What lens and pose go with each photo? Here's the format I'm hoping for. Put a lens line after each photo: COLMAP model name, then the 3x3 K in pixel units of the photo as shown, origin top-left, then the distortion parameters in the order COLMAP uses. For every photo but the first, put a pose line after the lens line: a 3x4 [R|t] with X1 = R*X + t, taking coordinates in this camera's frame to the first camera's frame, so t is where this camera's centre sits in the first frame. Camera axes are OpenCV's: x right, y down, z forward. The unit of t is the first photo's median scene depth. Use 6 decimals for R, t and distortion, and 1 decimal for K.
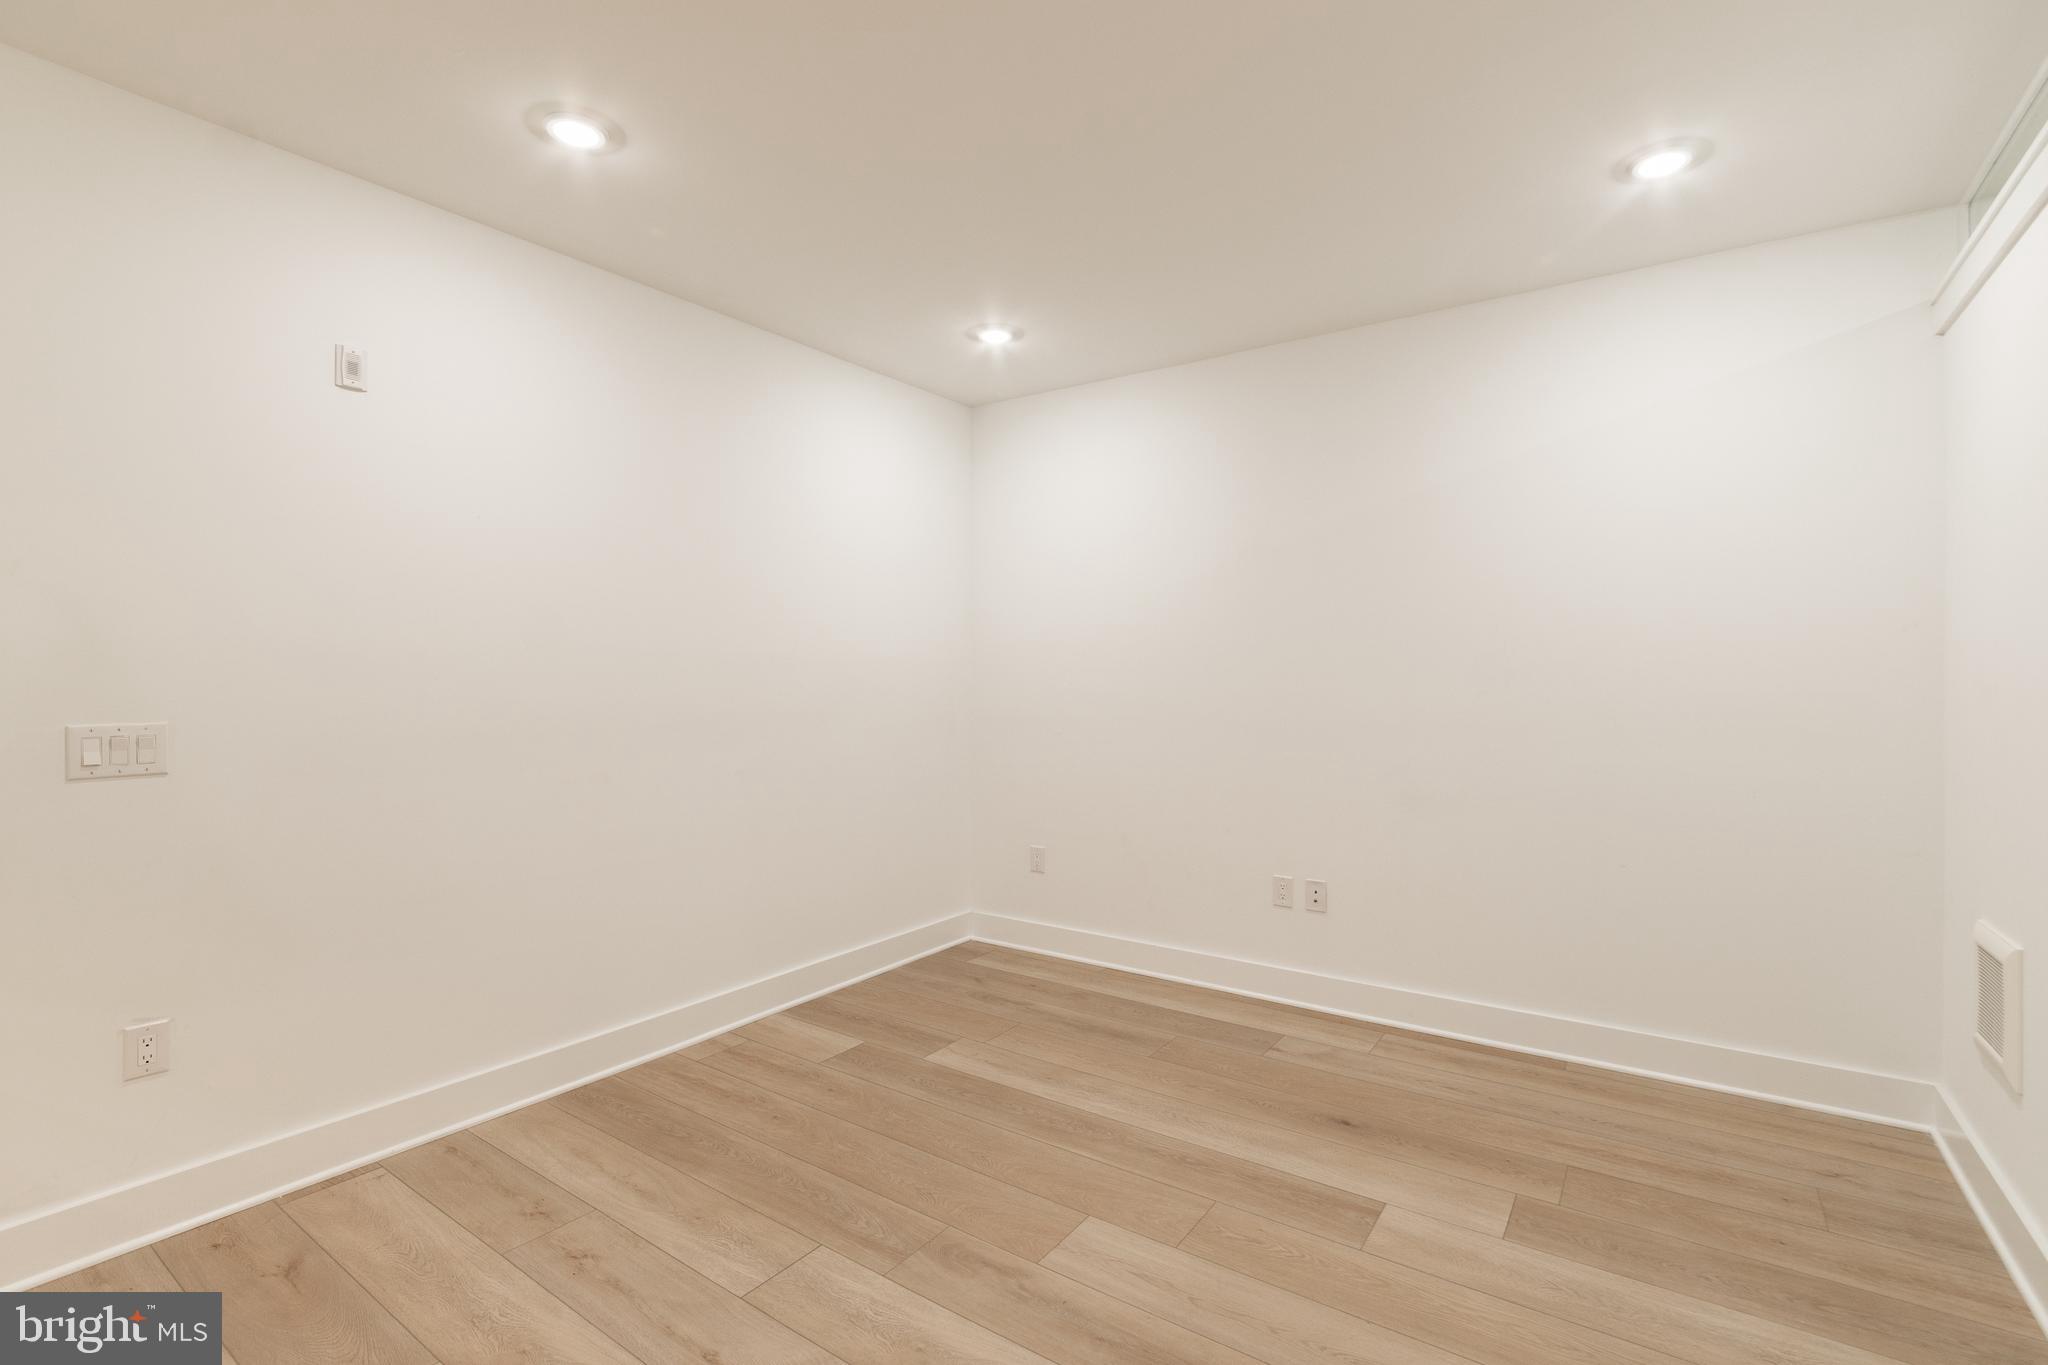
lens RADIAL K [[923.2, 0, 1017.5], [0, 923.2, 673.5], [0, 0, 1]] dist [-0.019640, 0.000181]
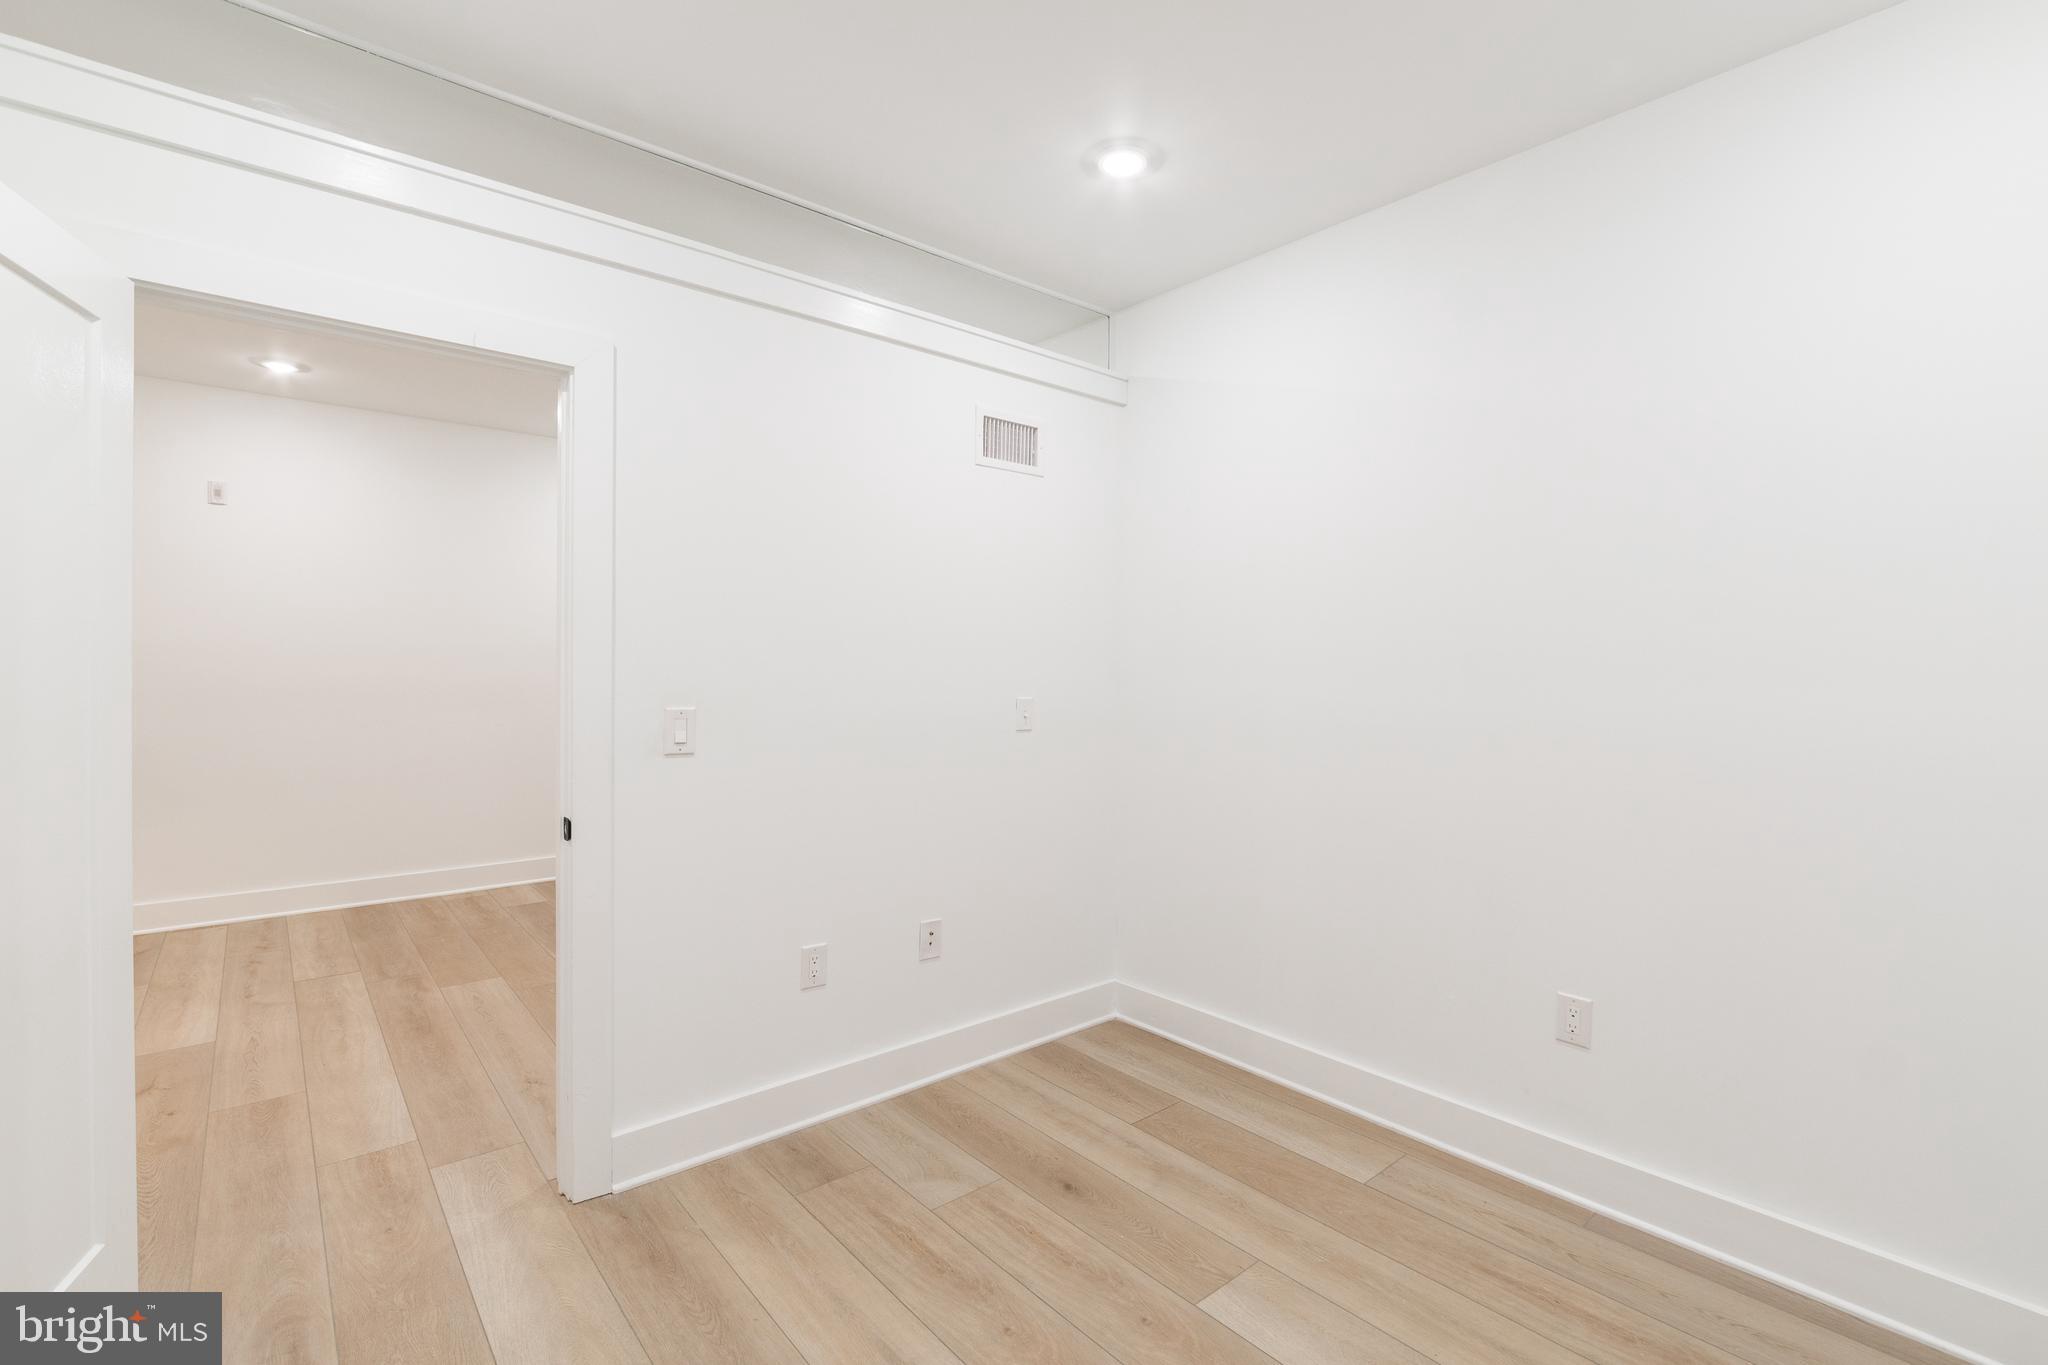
lens RADIAL K [[908.7, 0, 1024.0], [0, 908.7, 682.5], [0, 0, 1]] dist [-0.016419, 0.000127]
pose [[0.970435, 0.018879, -0.240625, 1.153962], [-0.015200, 0.999738, 0.017135, -0.006677], [0.240885, -0.012971, 0.970467, -0.328619]]
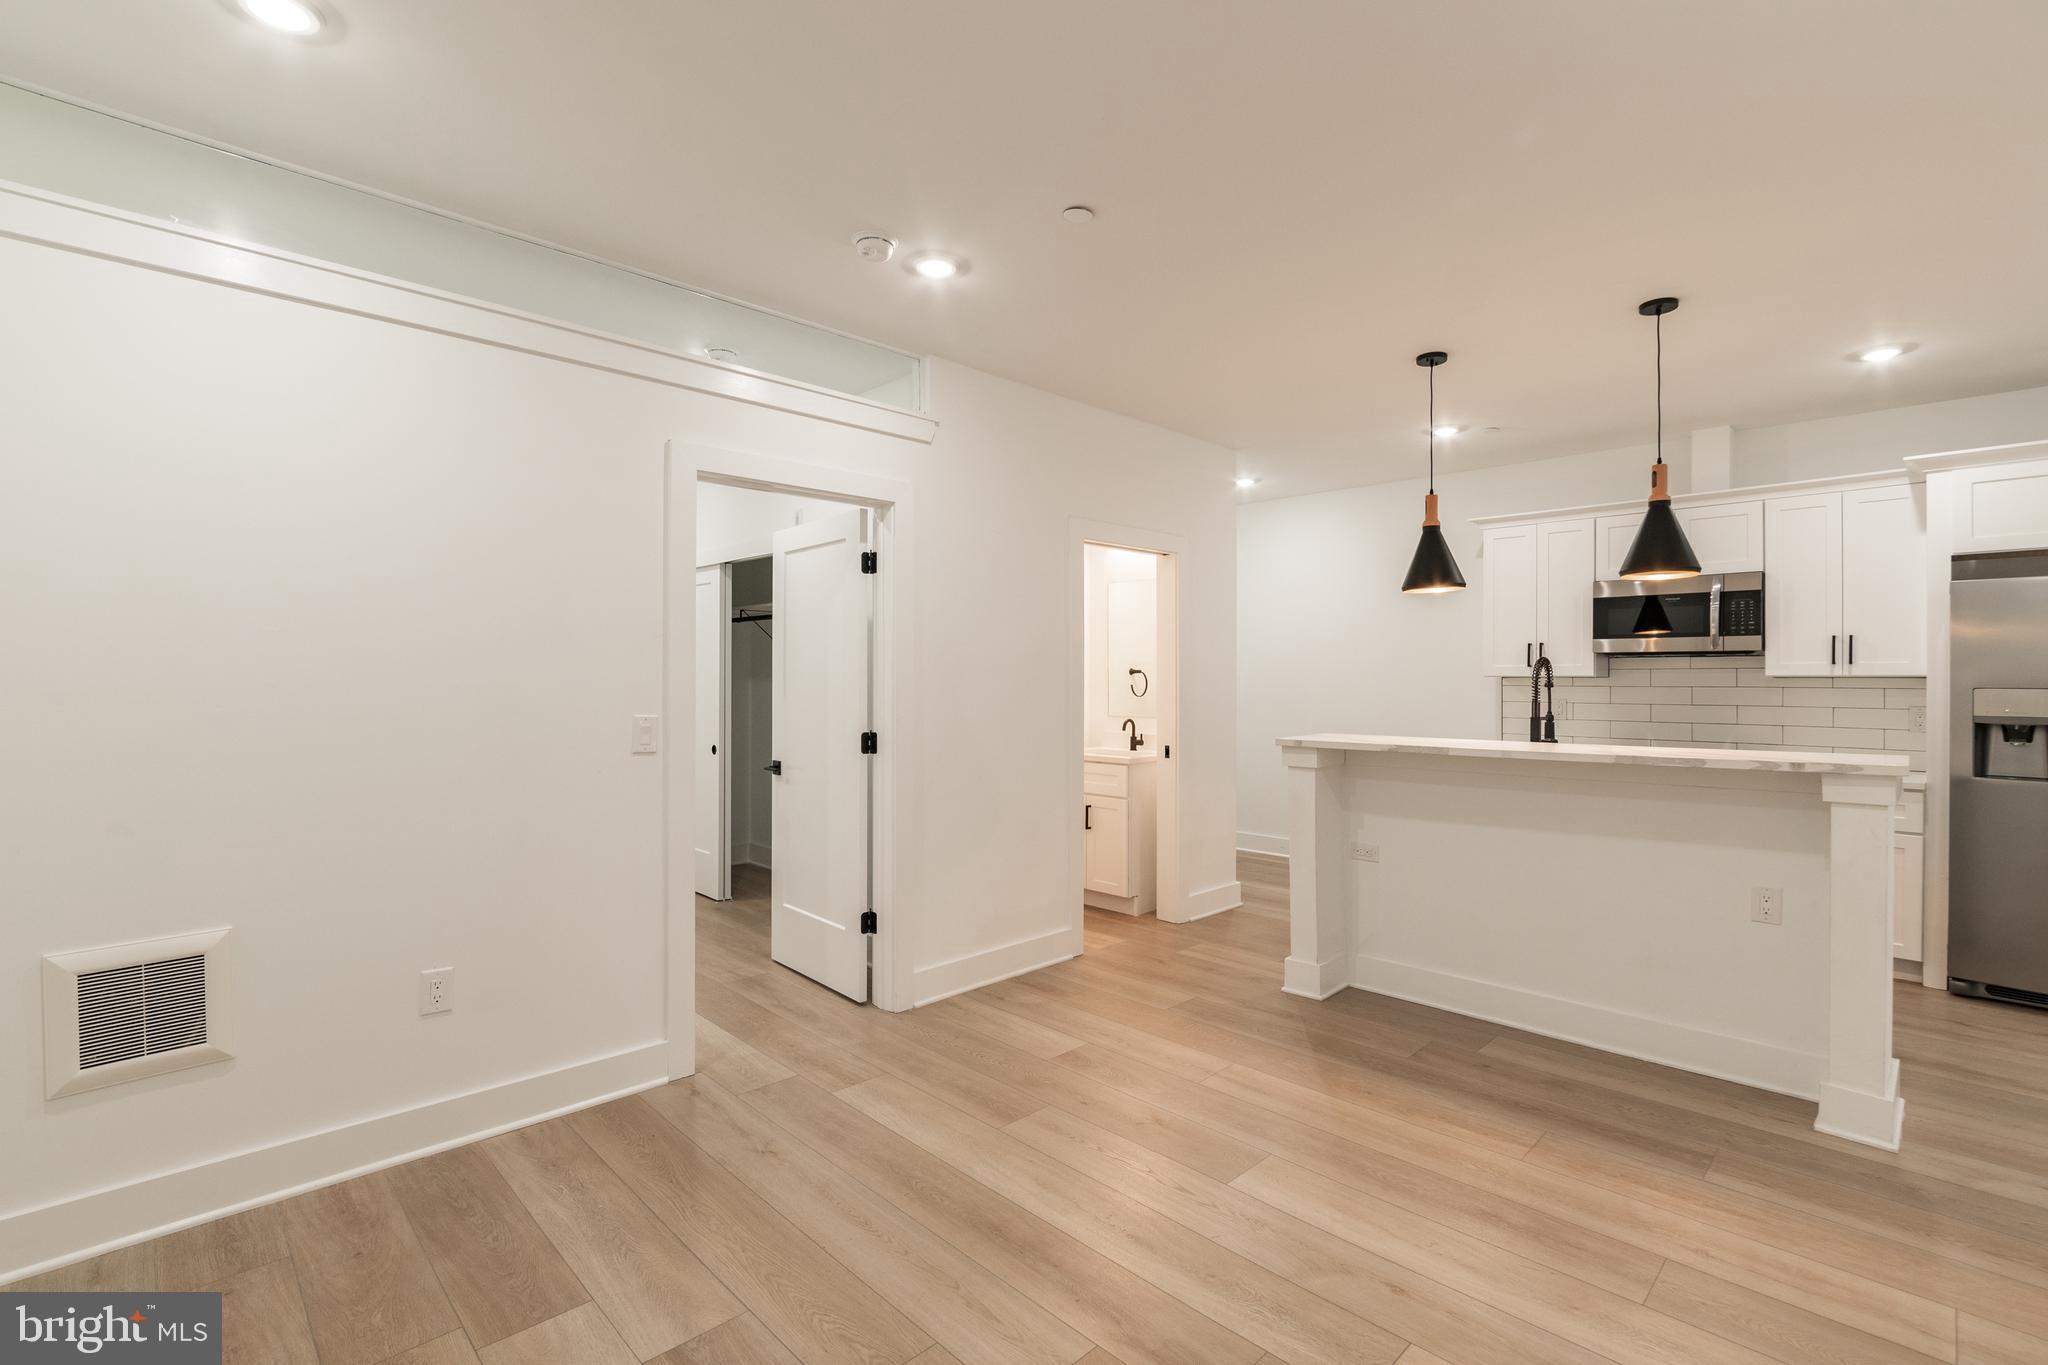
lens RADIAL K [[908.7, 0, 1024.0], [0, 908.7, 682.5], [0, 0, 1]] dist [-0.016419, 0.000127]
pose [[-0.985243, 0.003070, 0.171132, -0.042572], [0.003066, 0.999995, -0.000291, -0.003922], [-0.171132, 0.000238, -0.985248, 1.386622]]
